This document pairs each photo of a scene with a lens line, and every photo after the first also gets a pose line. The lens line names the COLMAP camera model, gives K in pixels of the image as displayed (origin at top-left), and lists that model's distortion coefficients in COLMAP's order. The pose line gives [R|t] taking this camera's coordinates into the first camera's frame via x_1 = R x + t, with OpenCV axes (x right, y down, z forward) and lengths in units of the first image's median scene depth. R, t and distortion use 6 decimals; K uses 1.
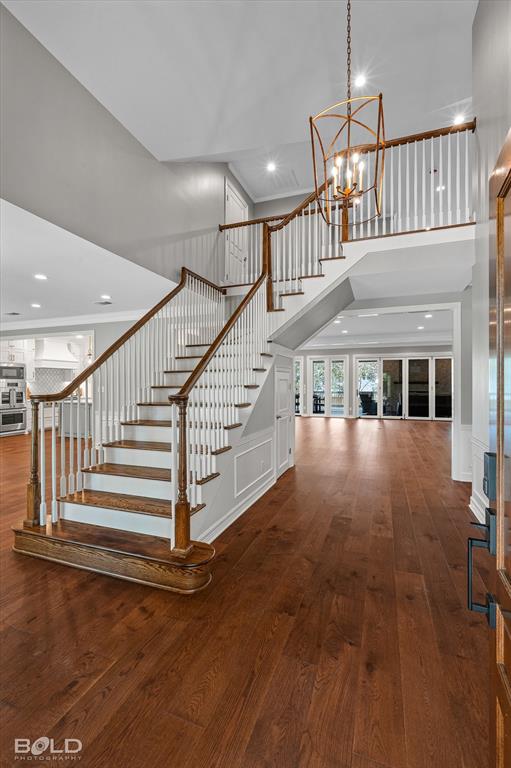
lens RADIAL K [[336.1, 0, 258.1], [0, 336.1, 382.8], [0, 0, 1]] dist [-0.005085, 0.000590]
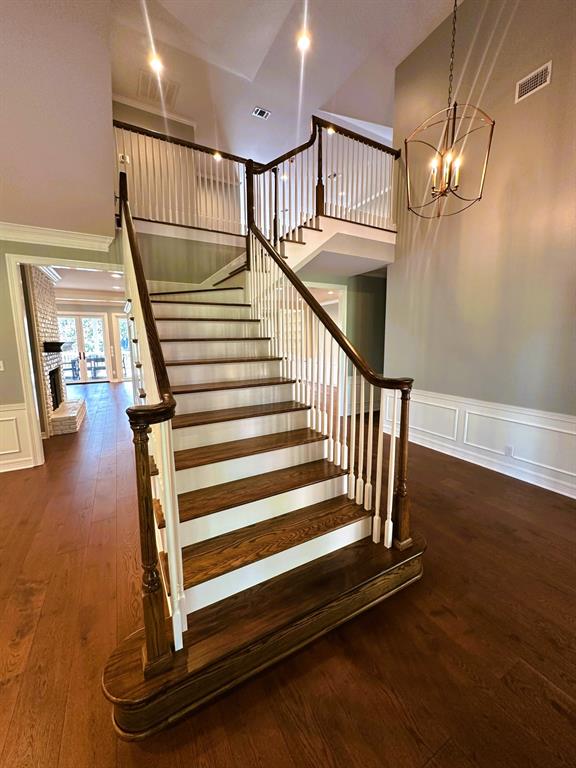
lens RADIAL K [[302.0, 0, 289.0], [0, 302.0, 385.7], [0, 0, 1]] dist [-0.002983, -0.000570]
pose [[0.649879, -0.120989, 0.750346, -0.998156], [0.008284, 0.988317, 0.152186, -0.064367], [-0.759993, -0.092686, 0.643289, 0.719760]]
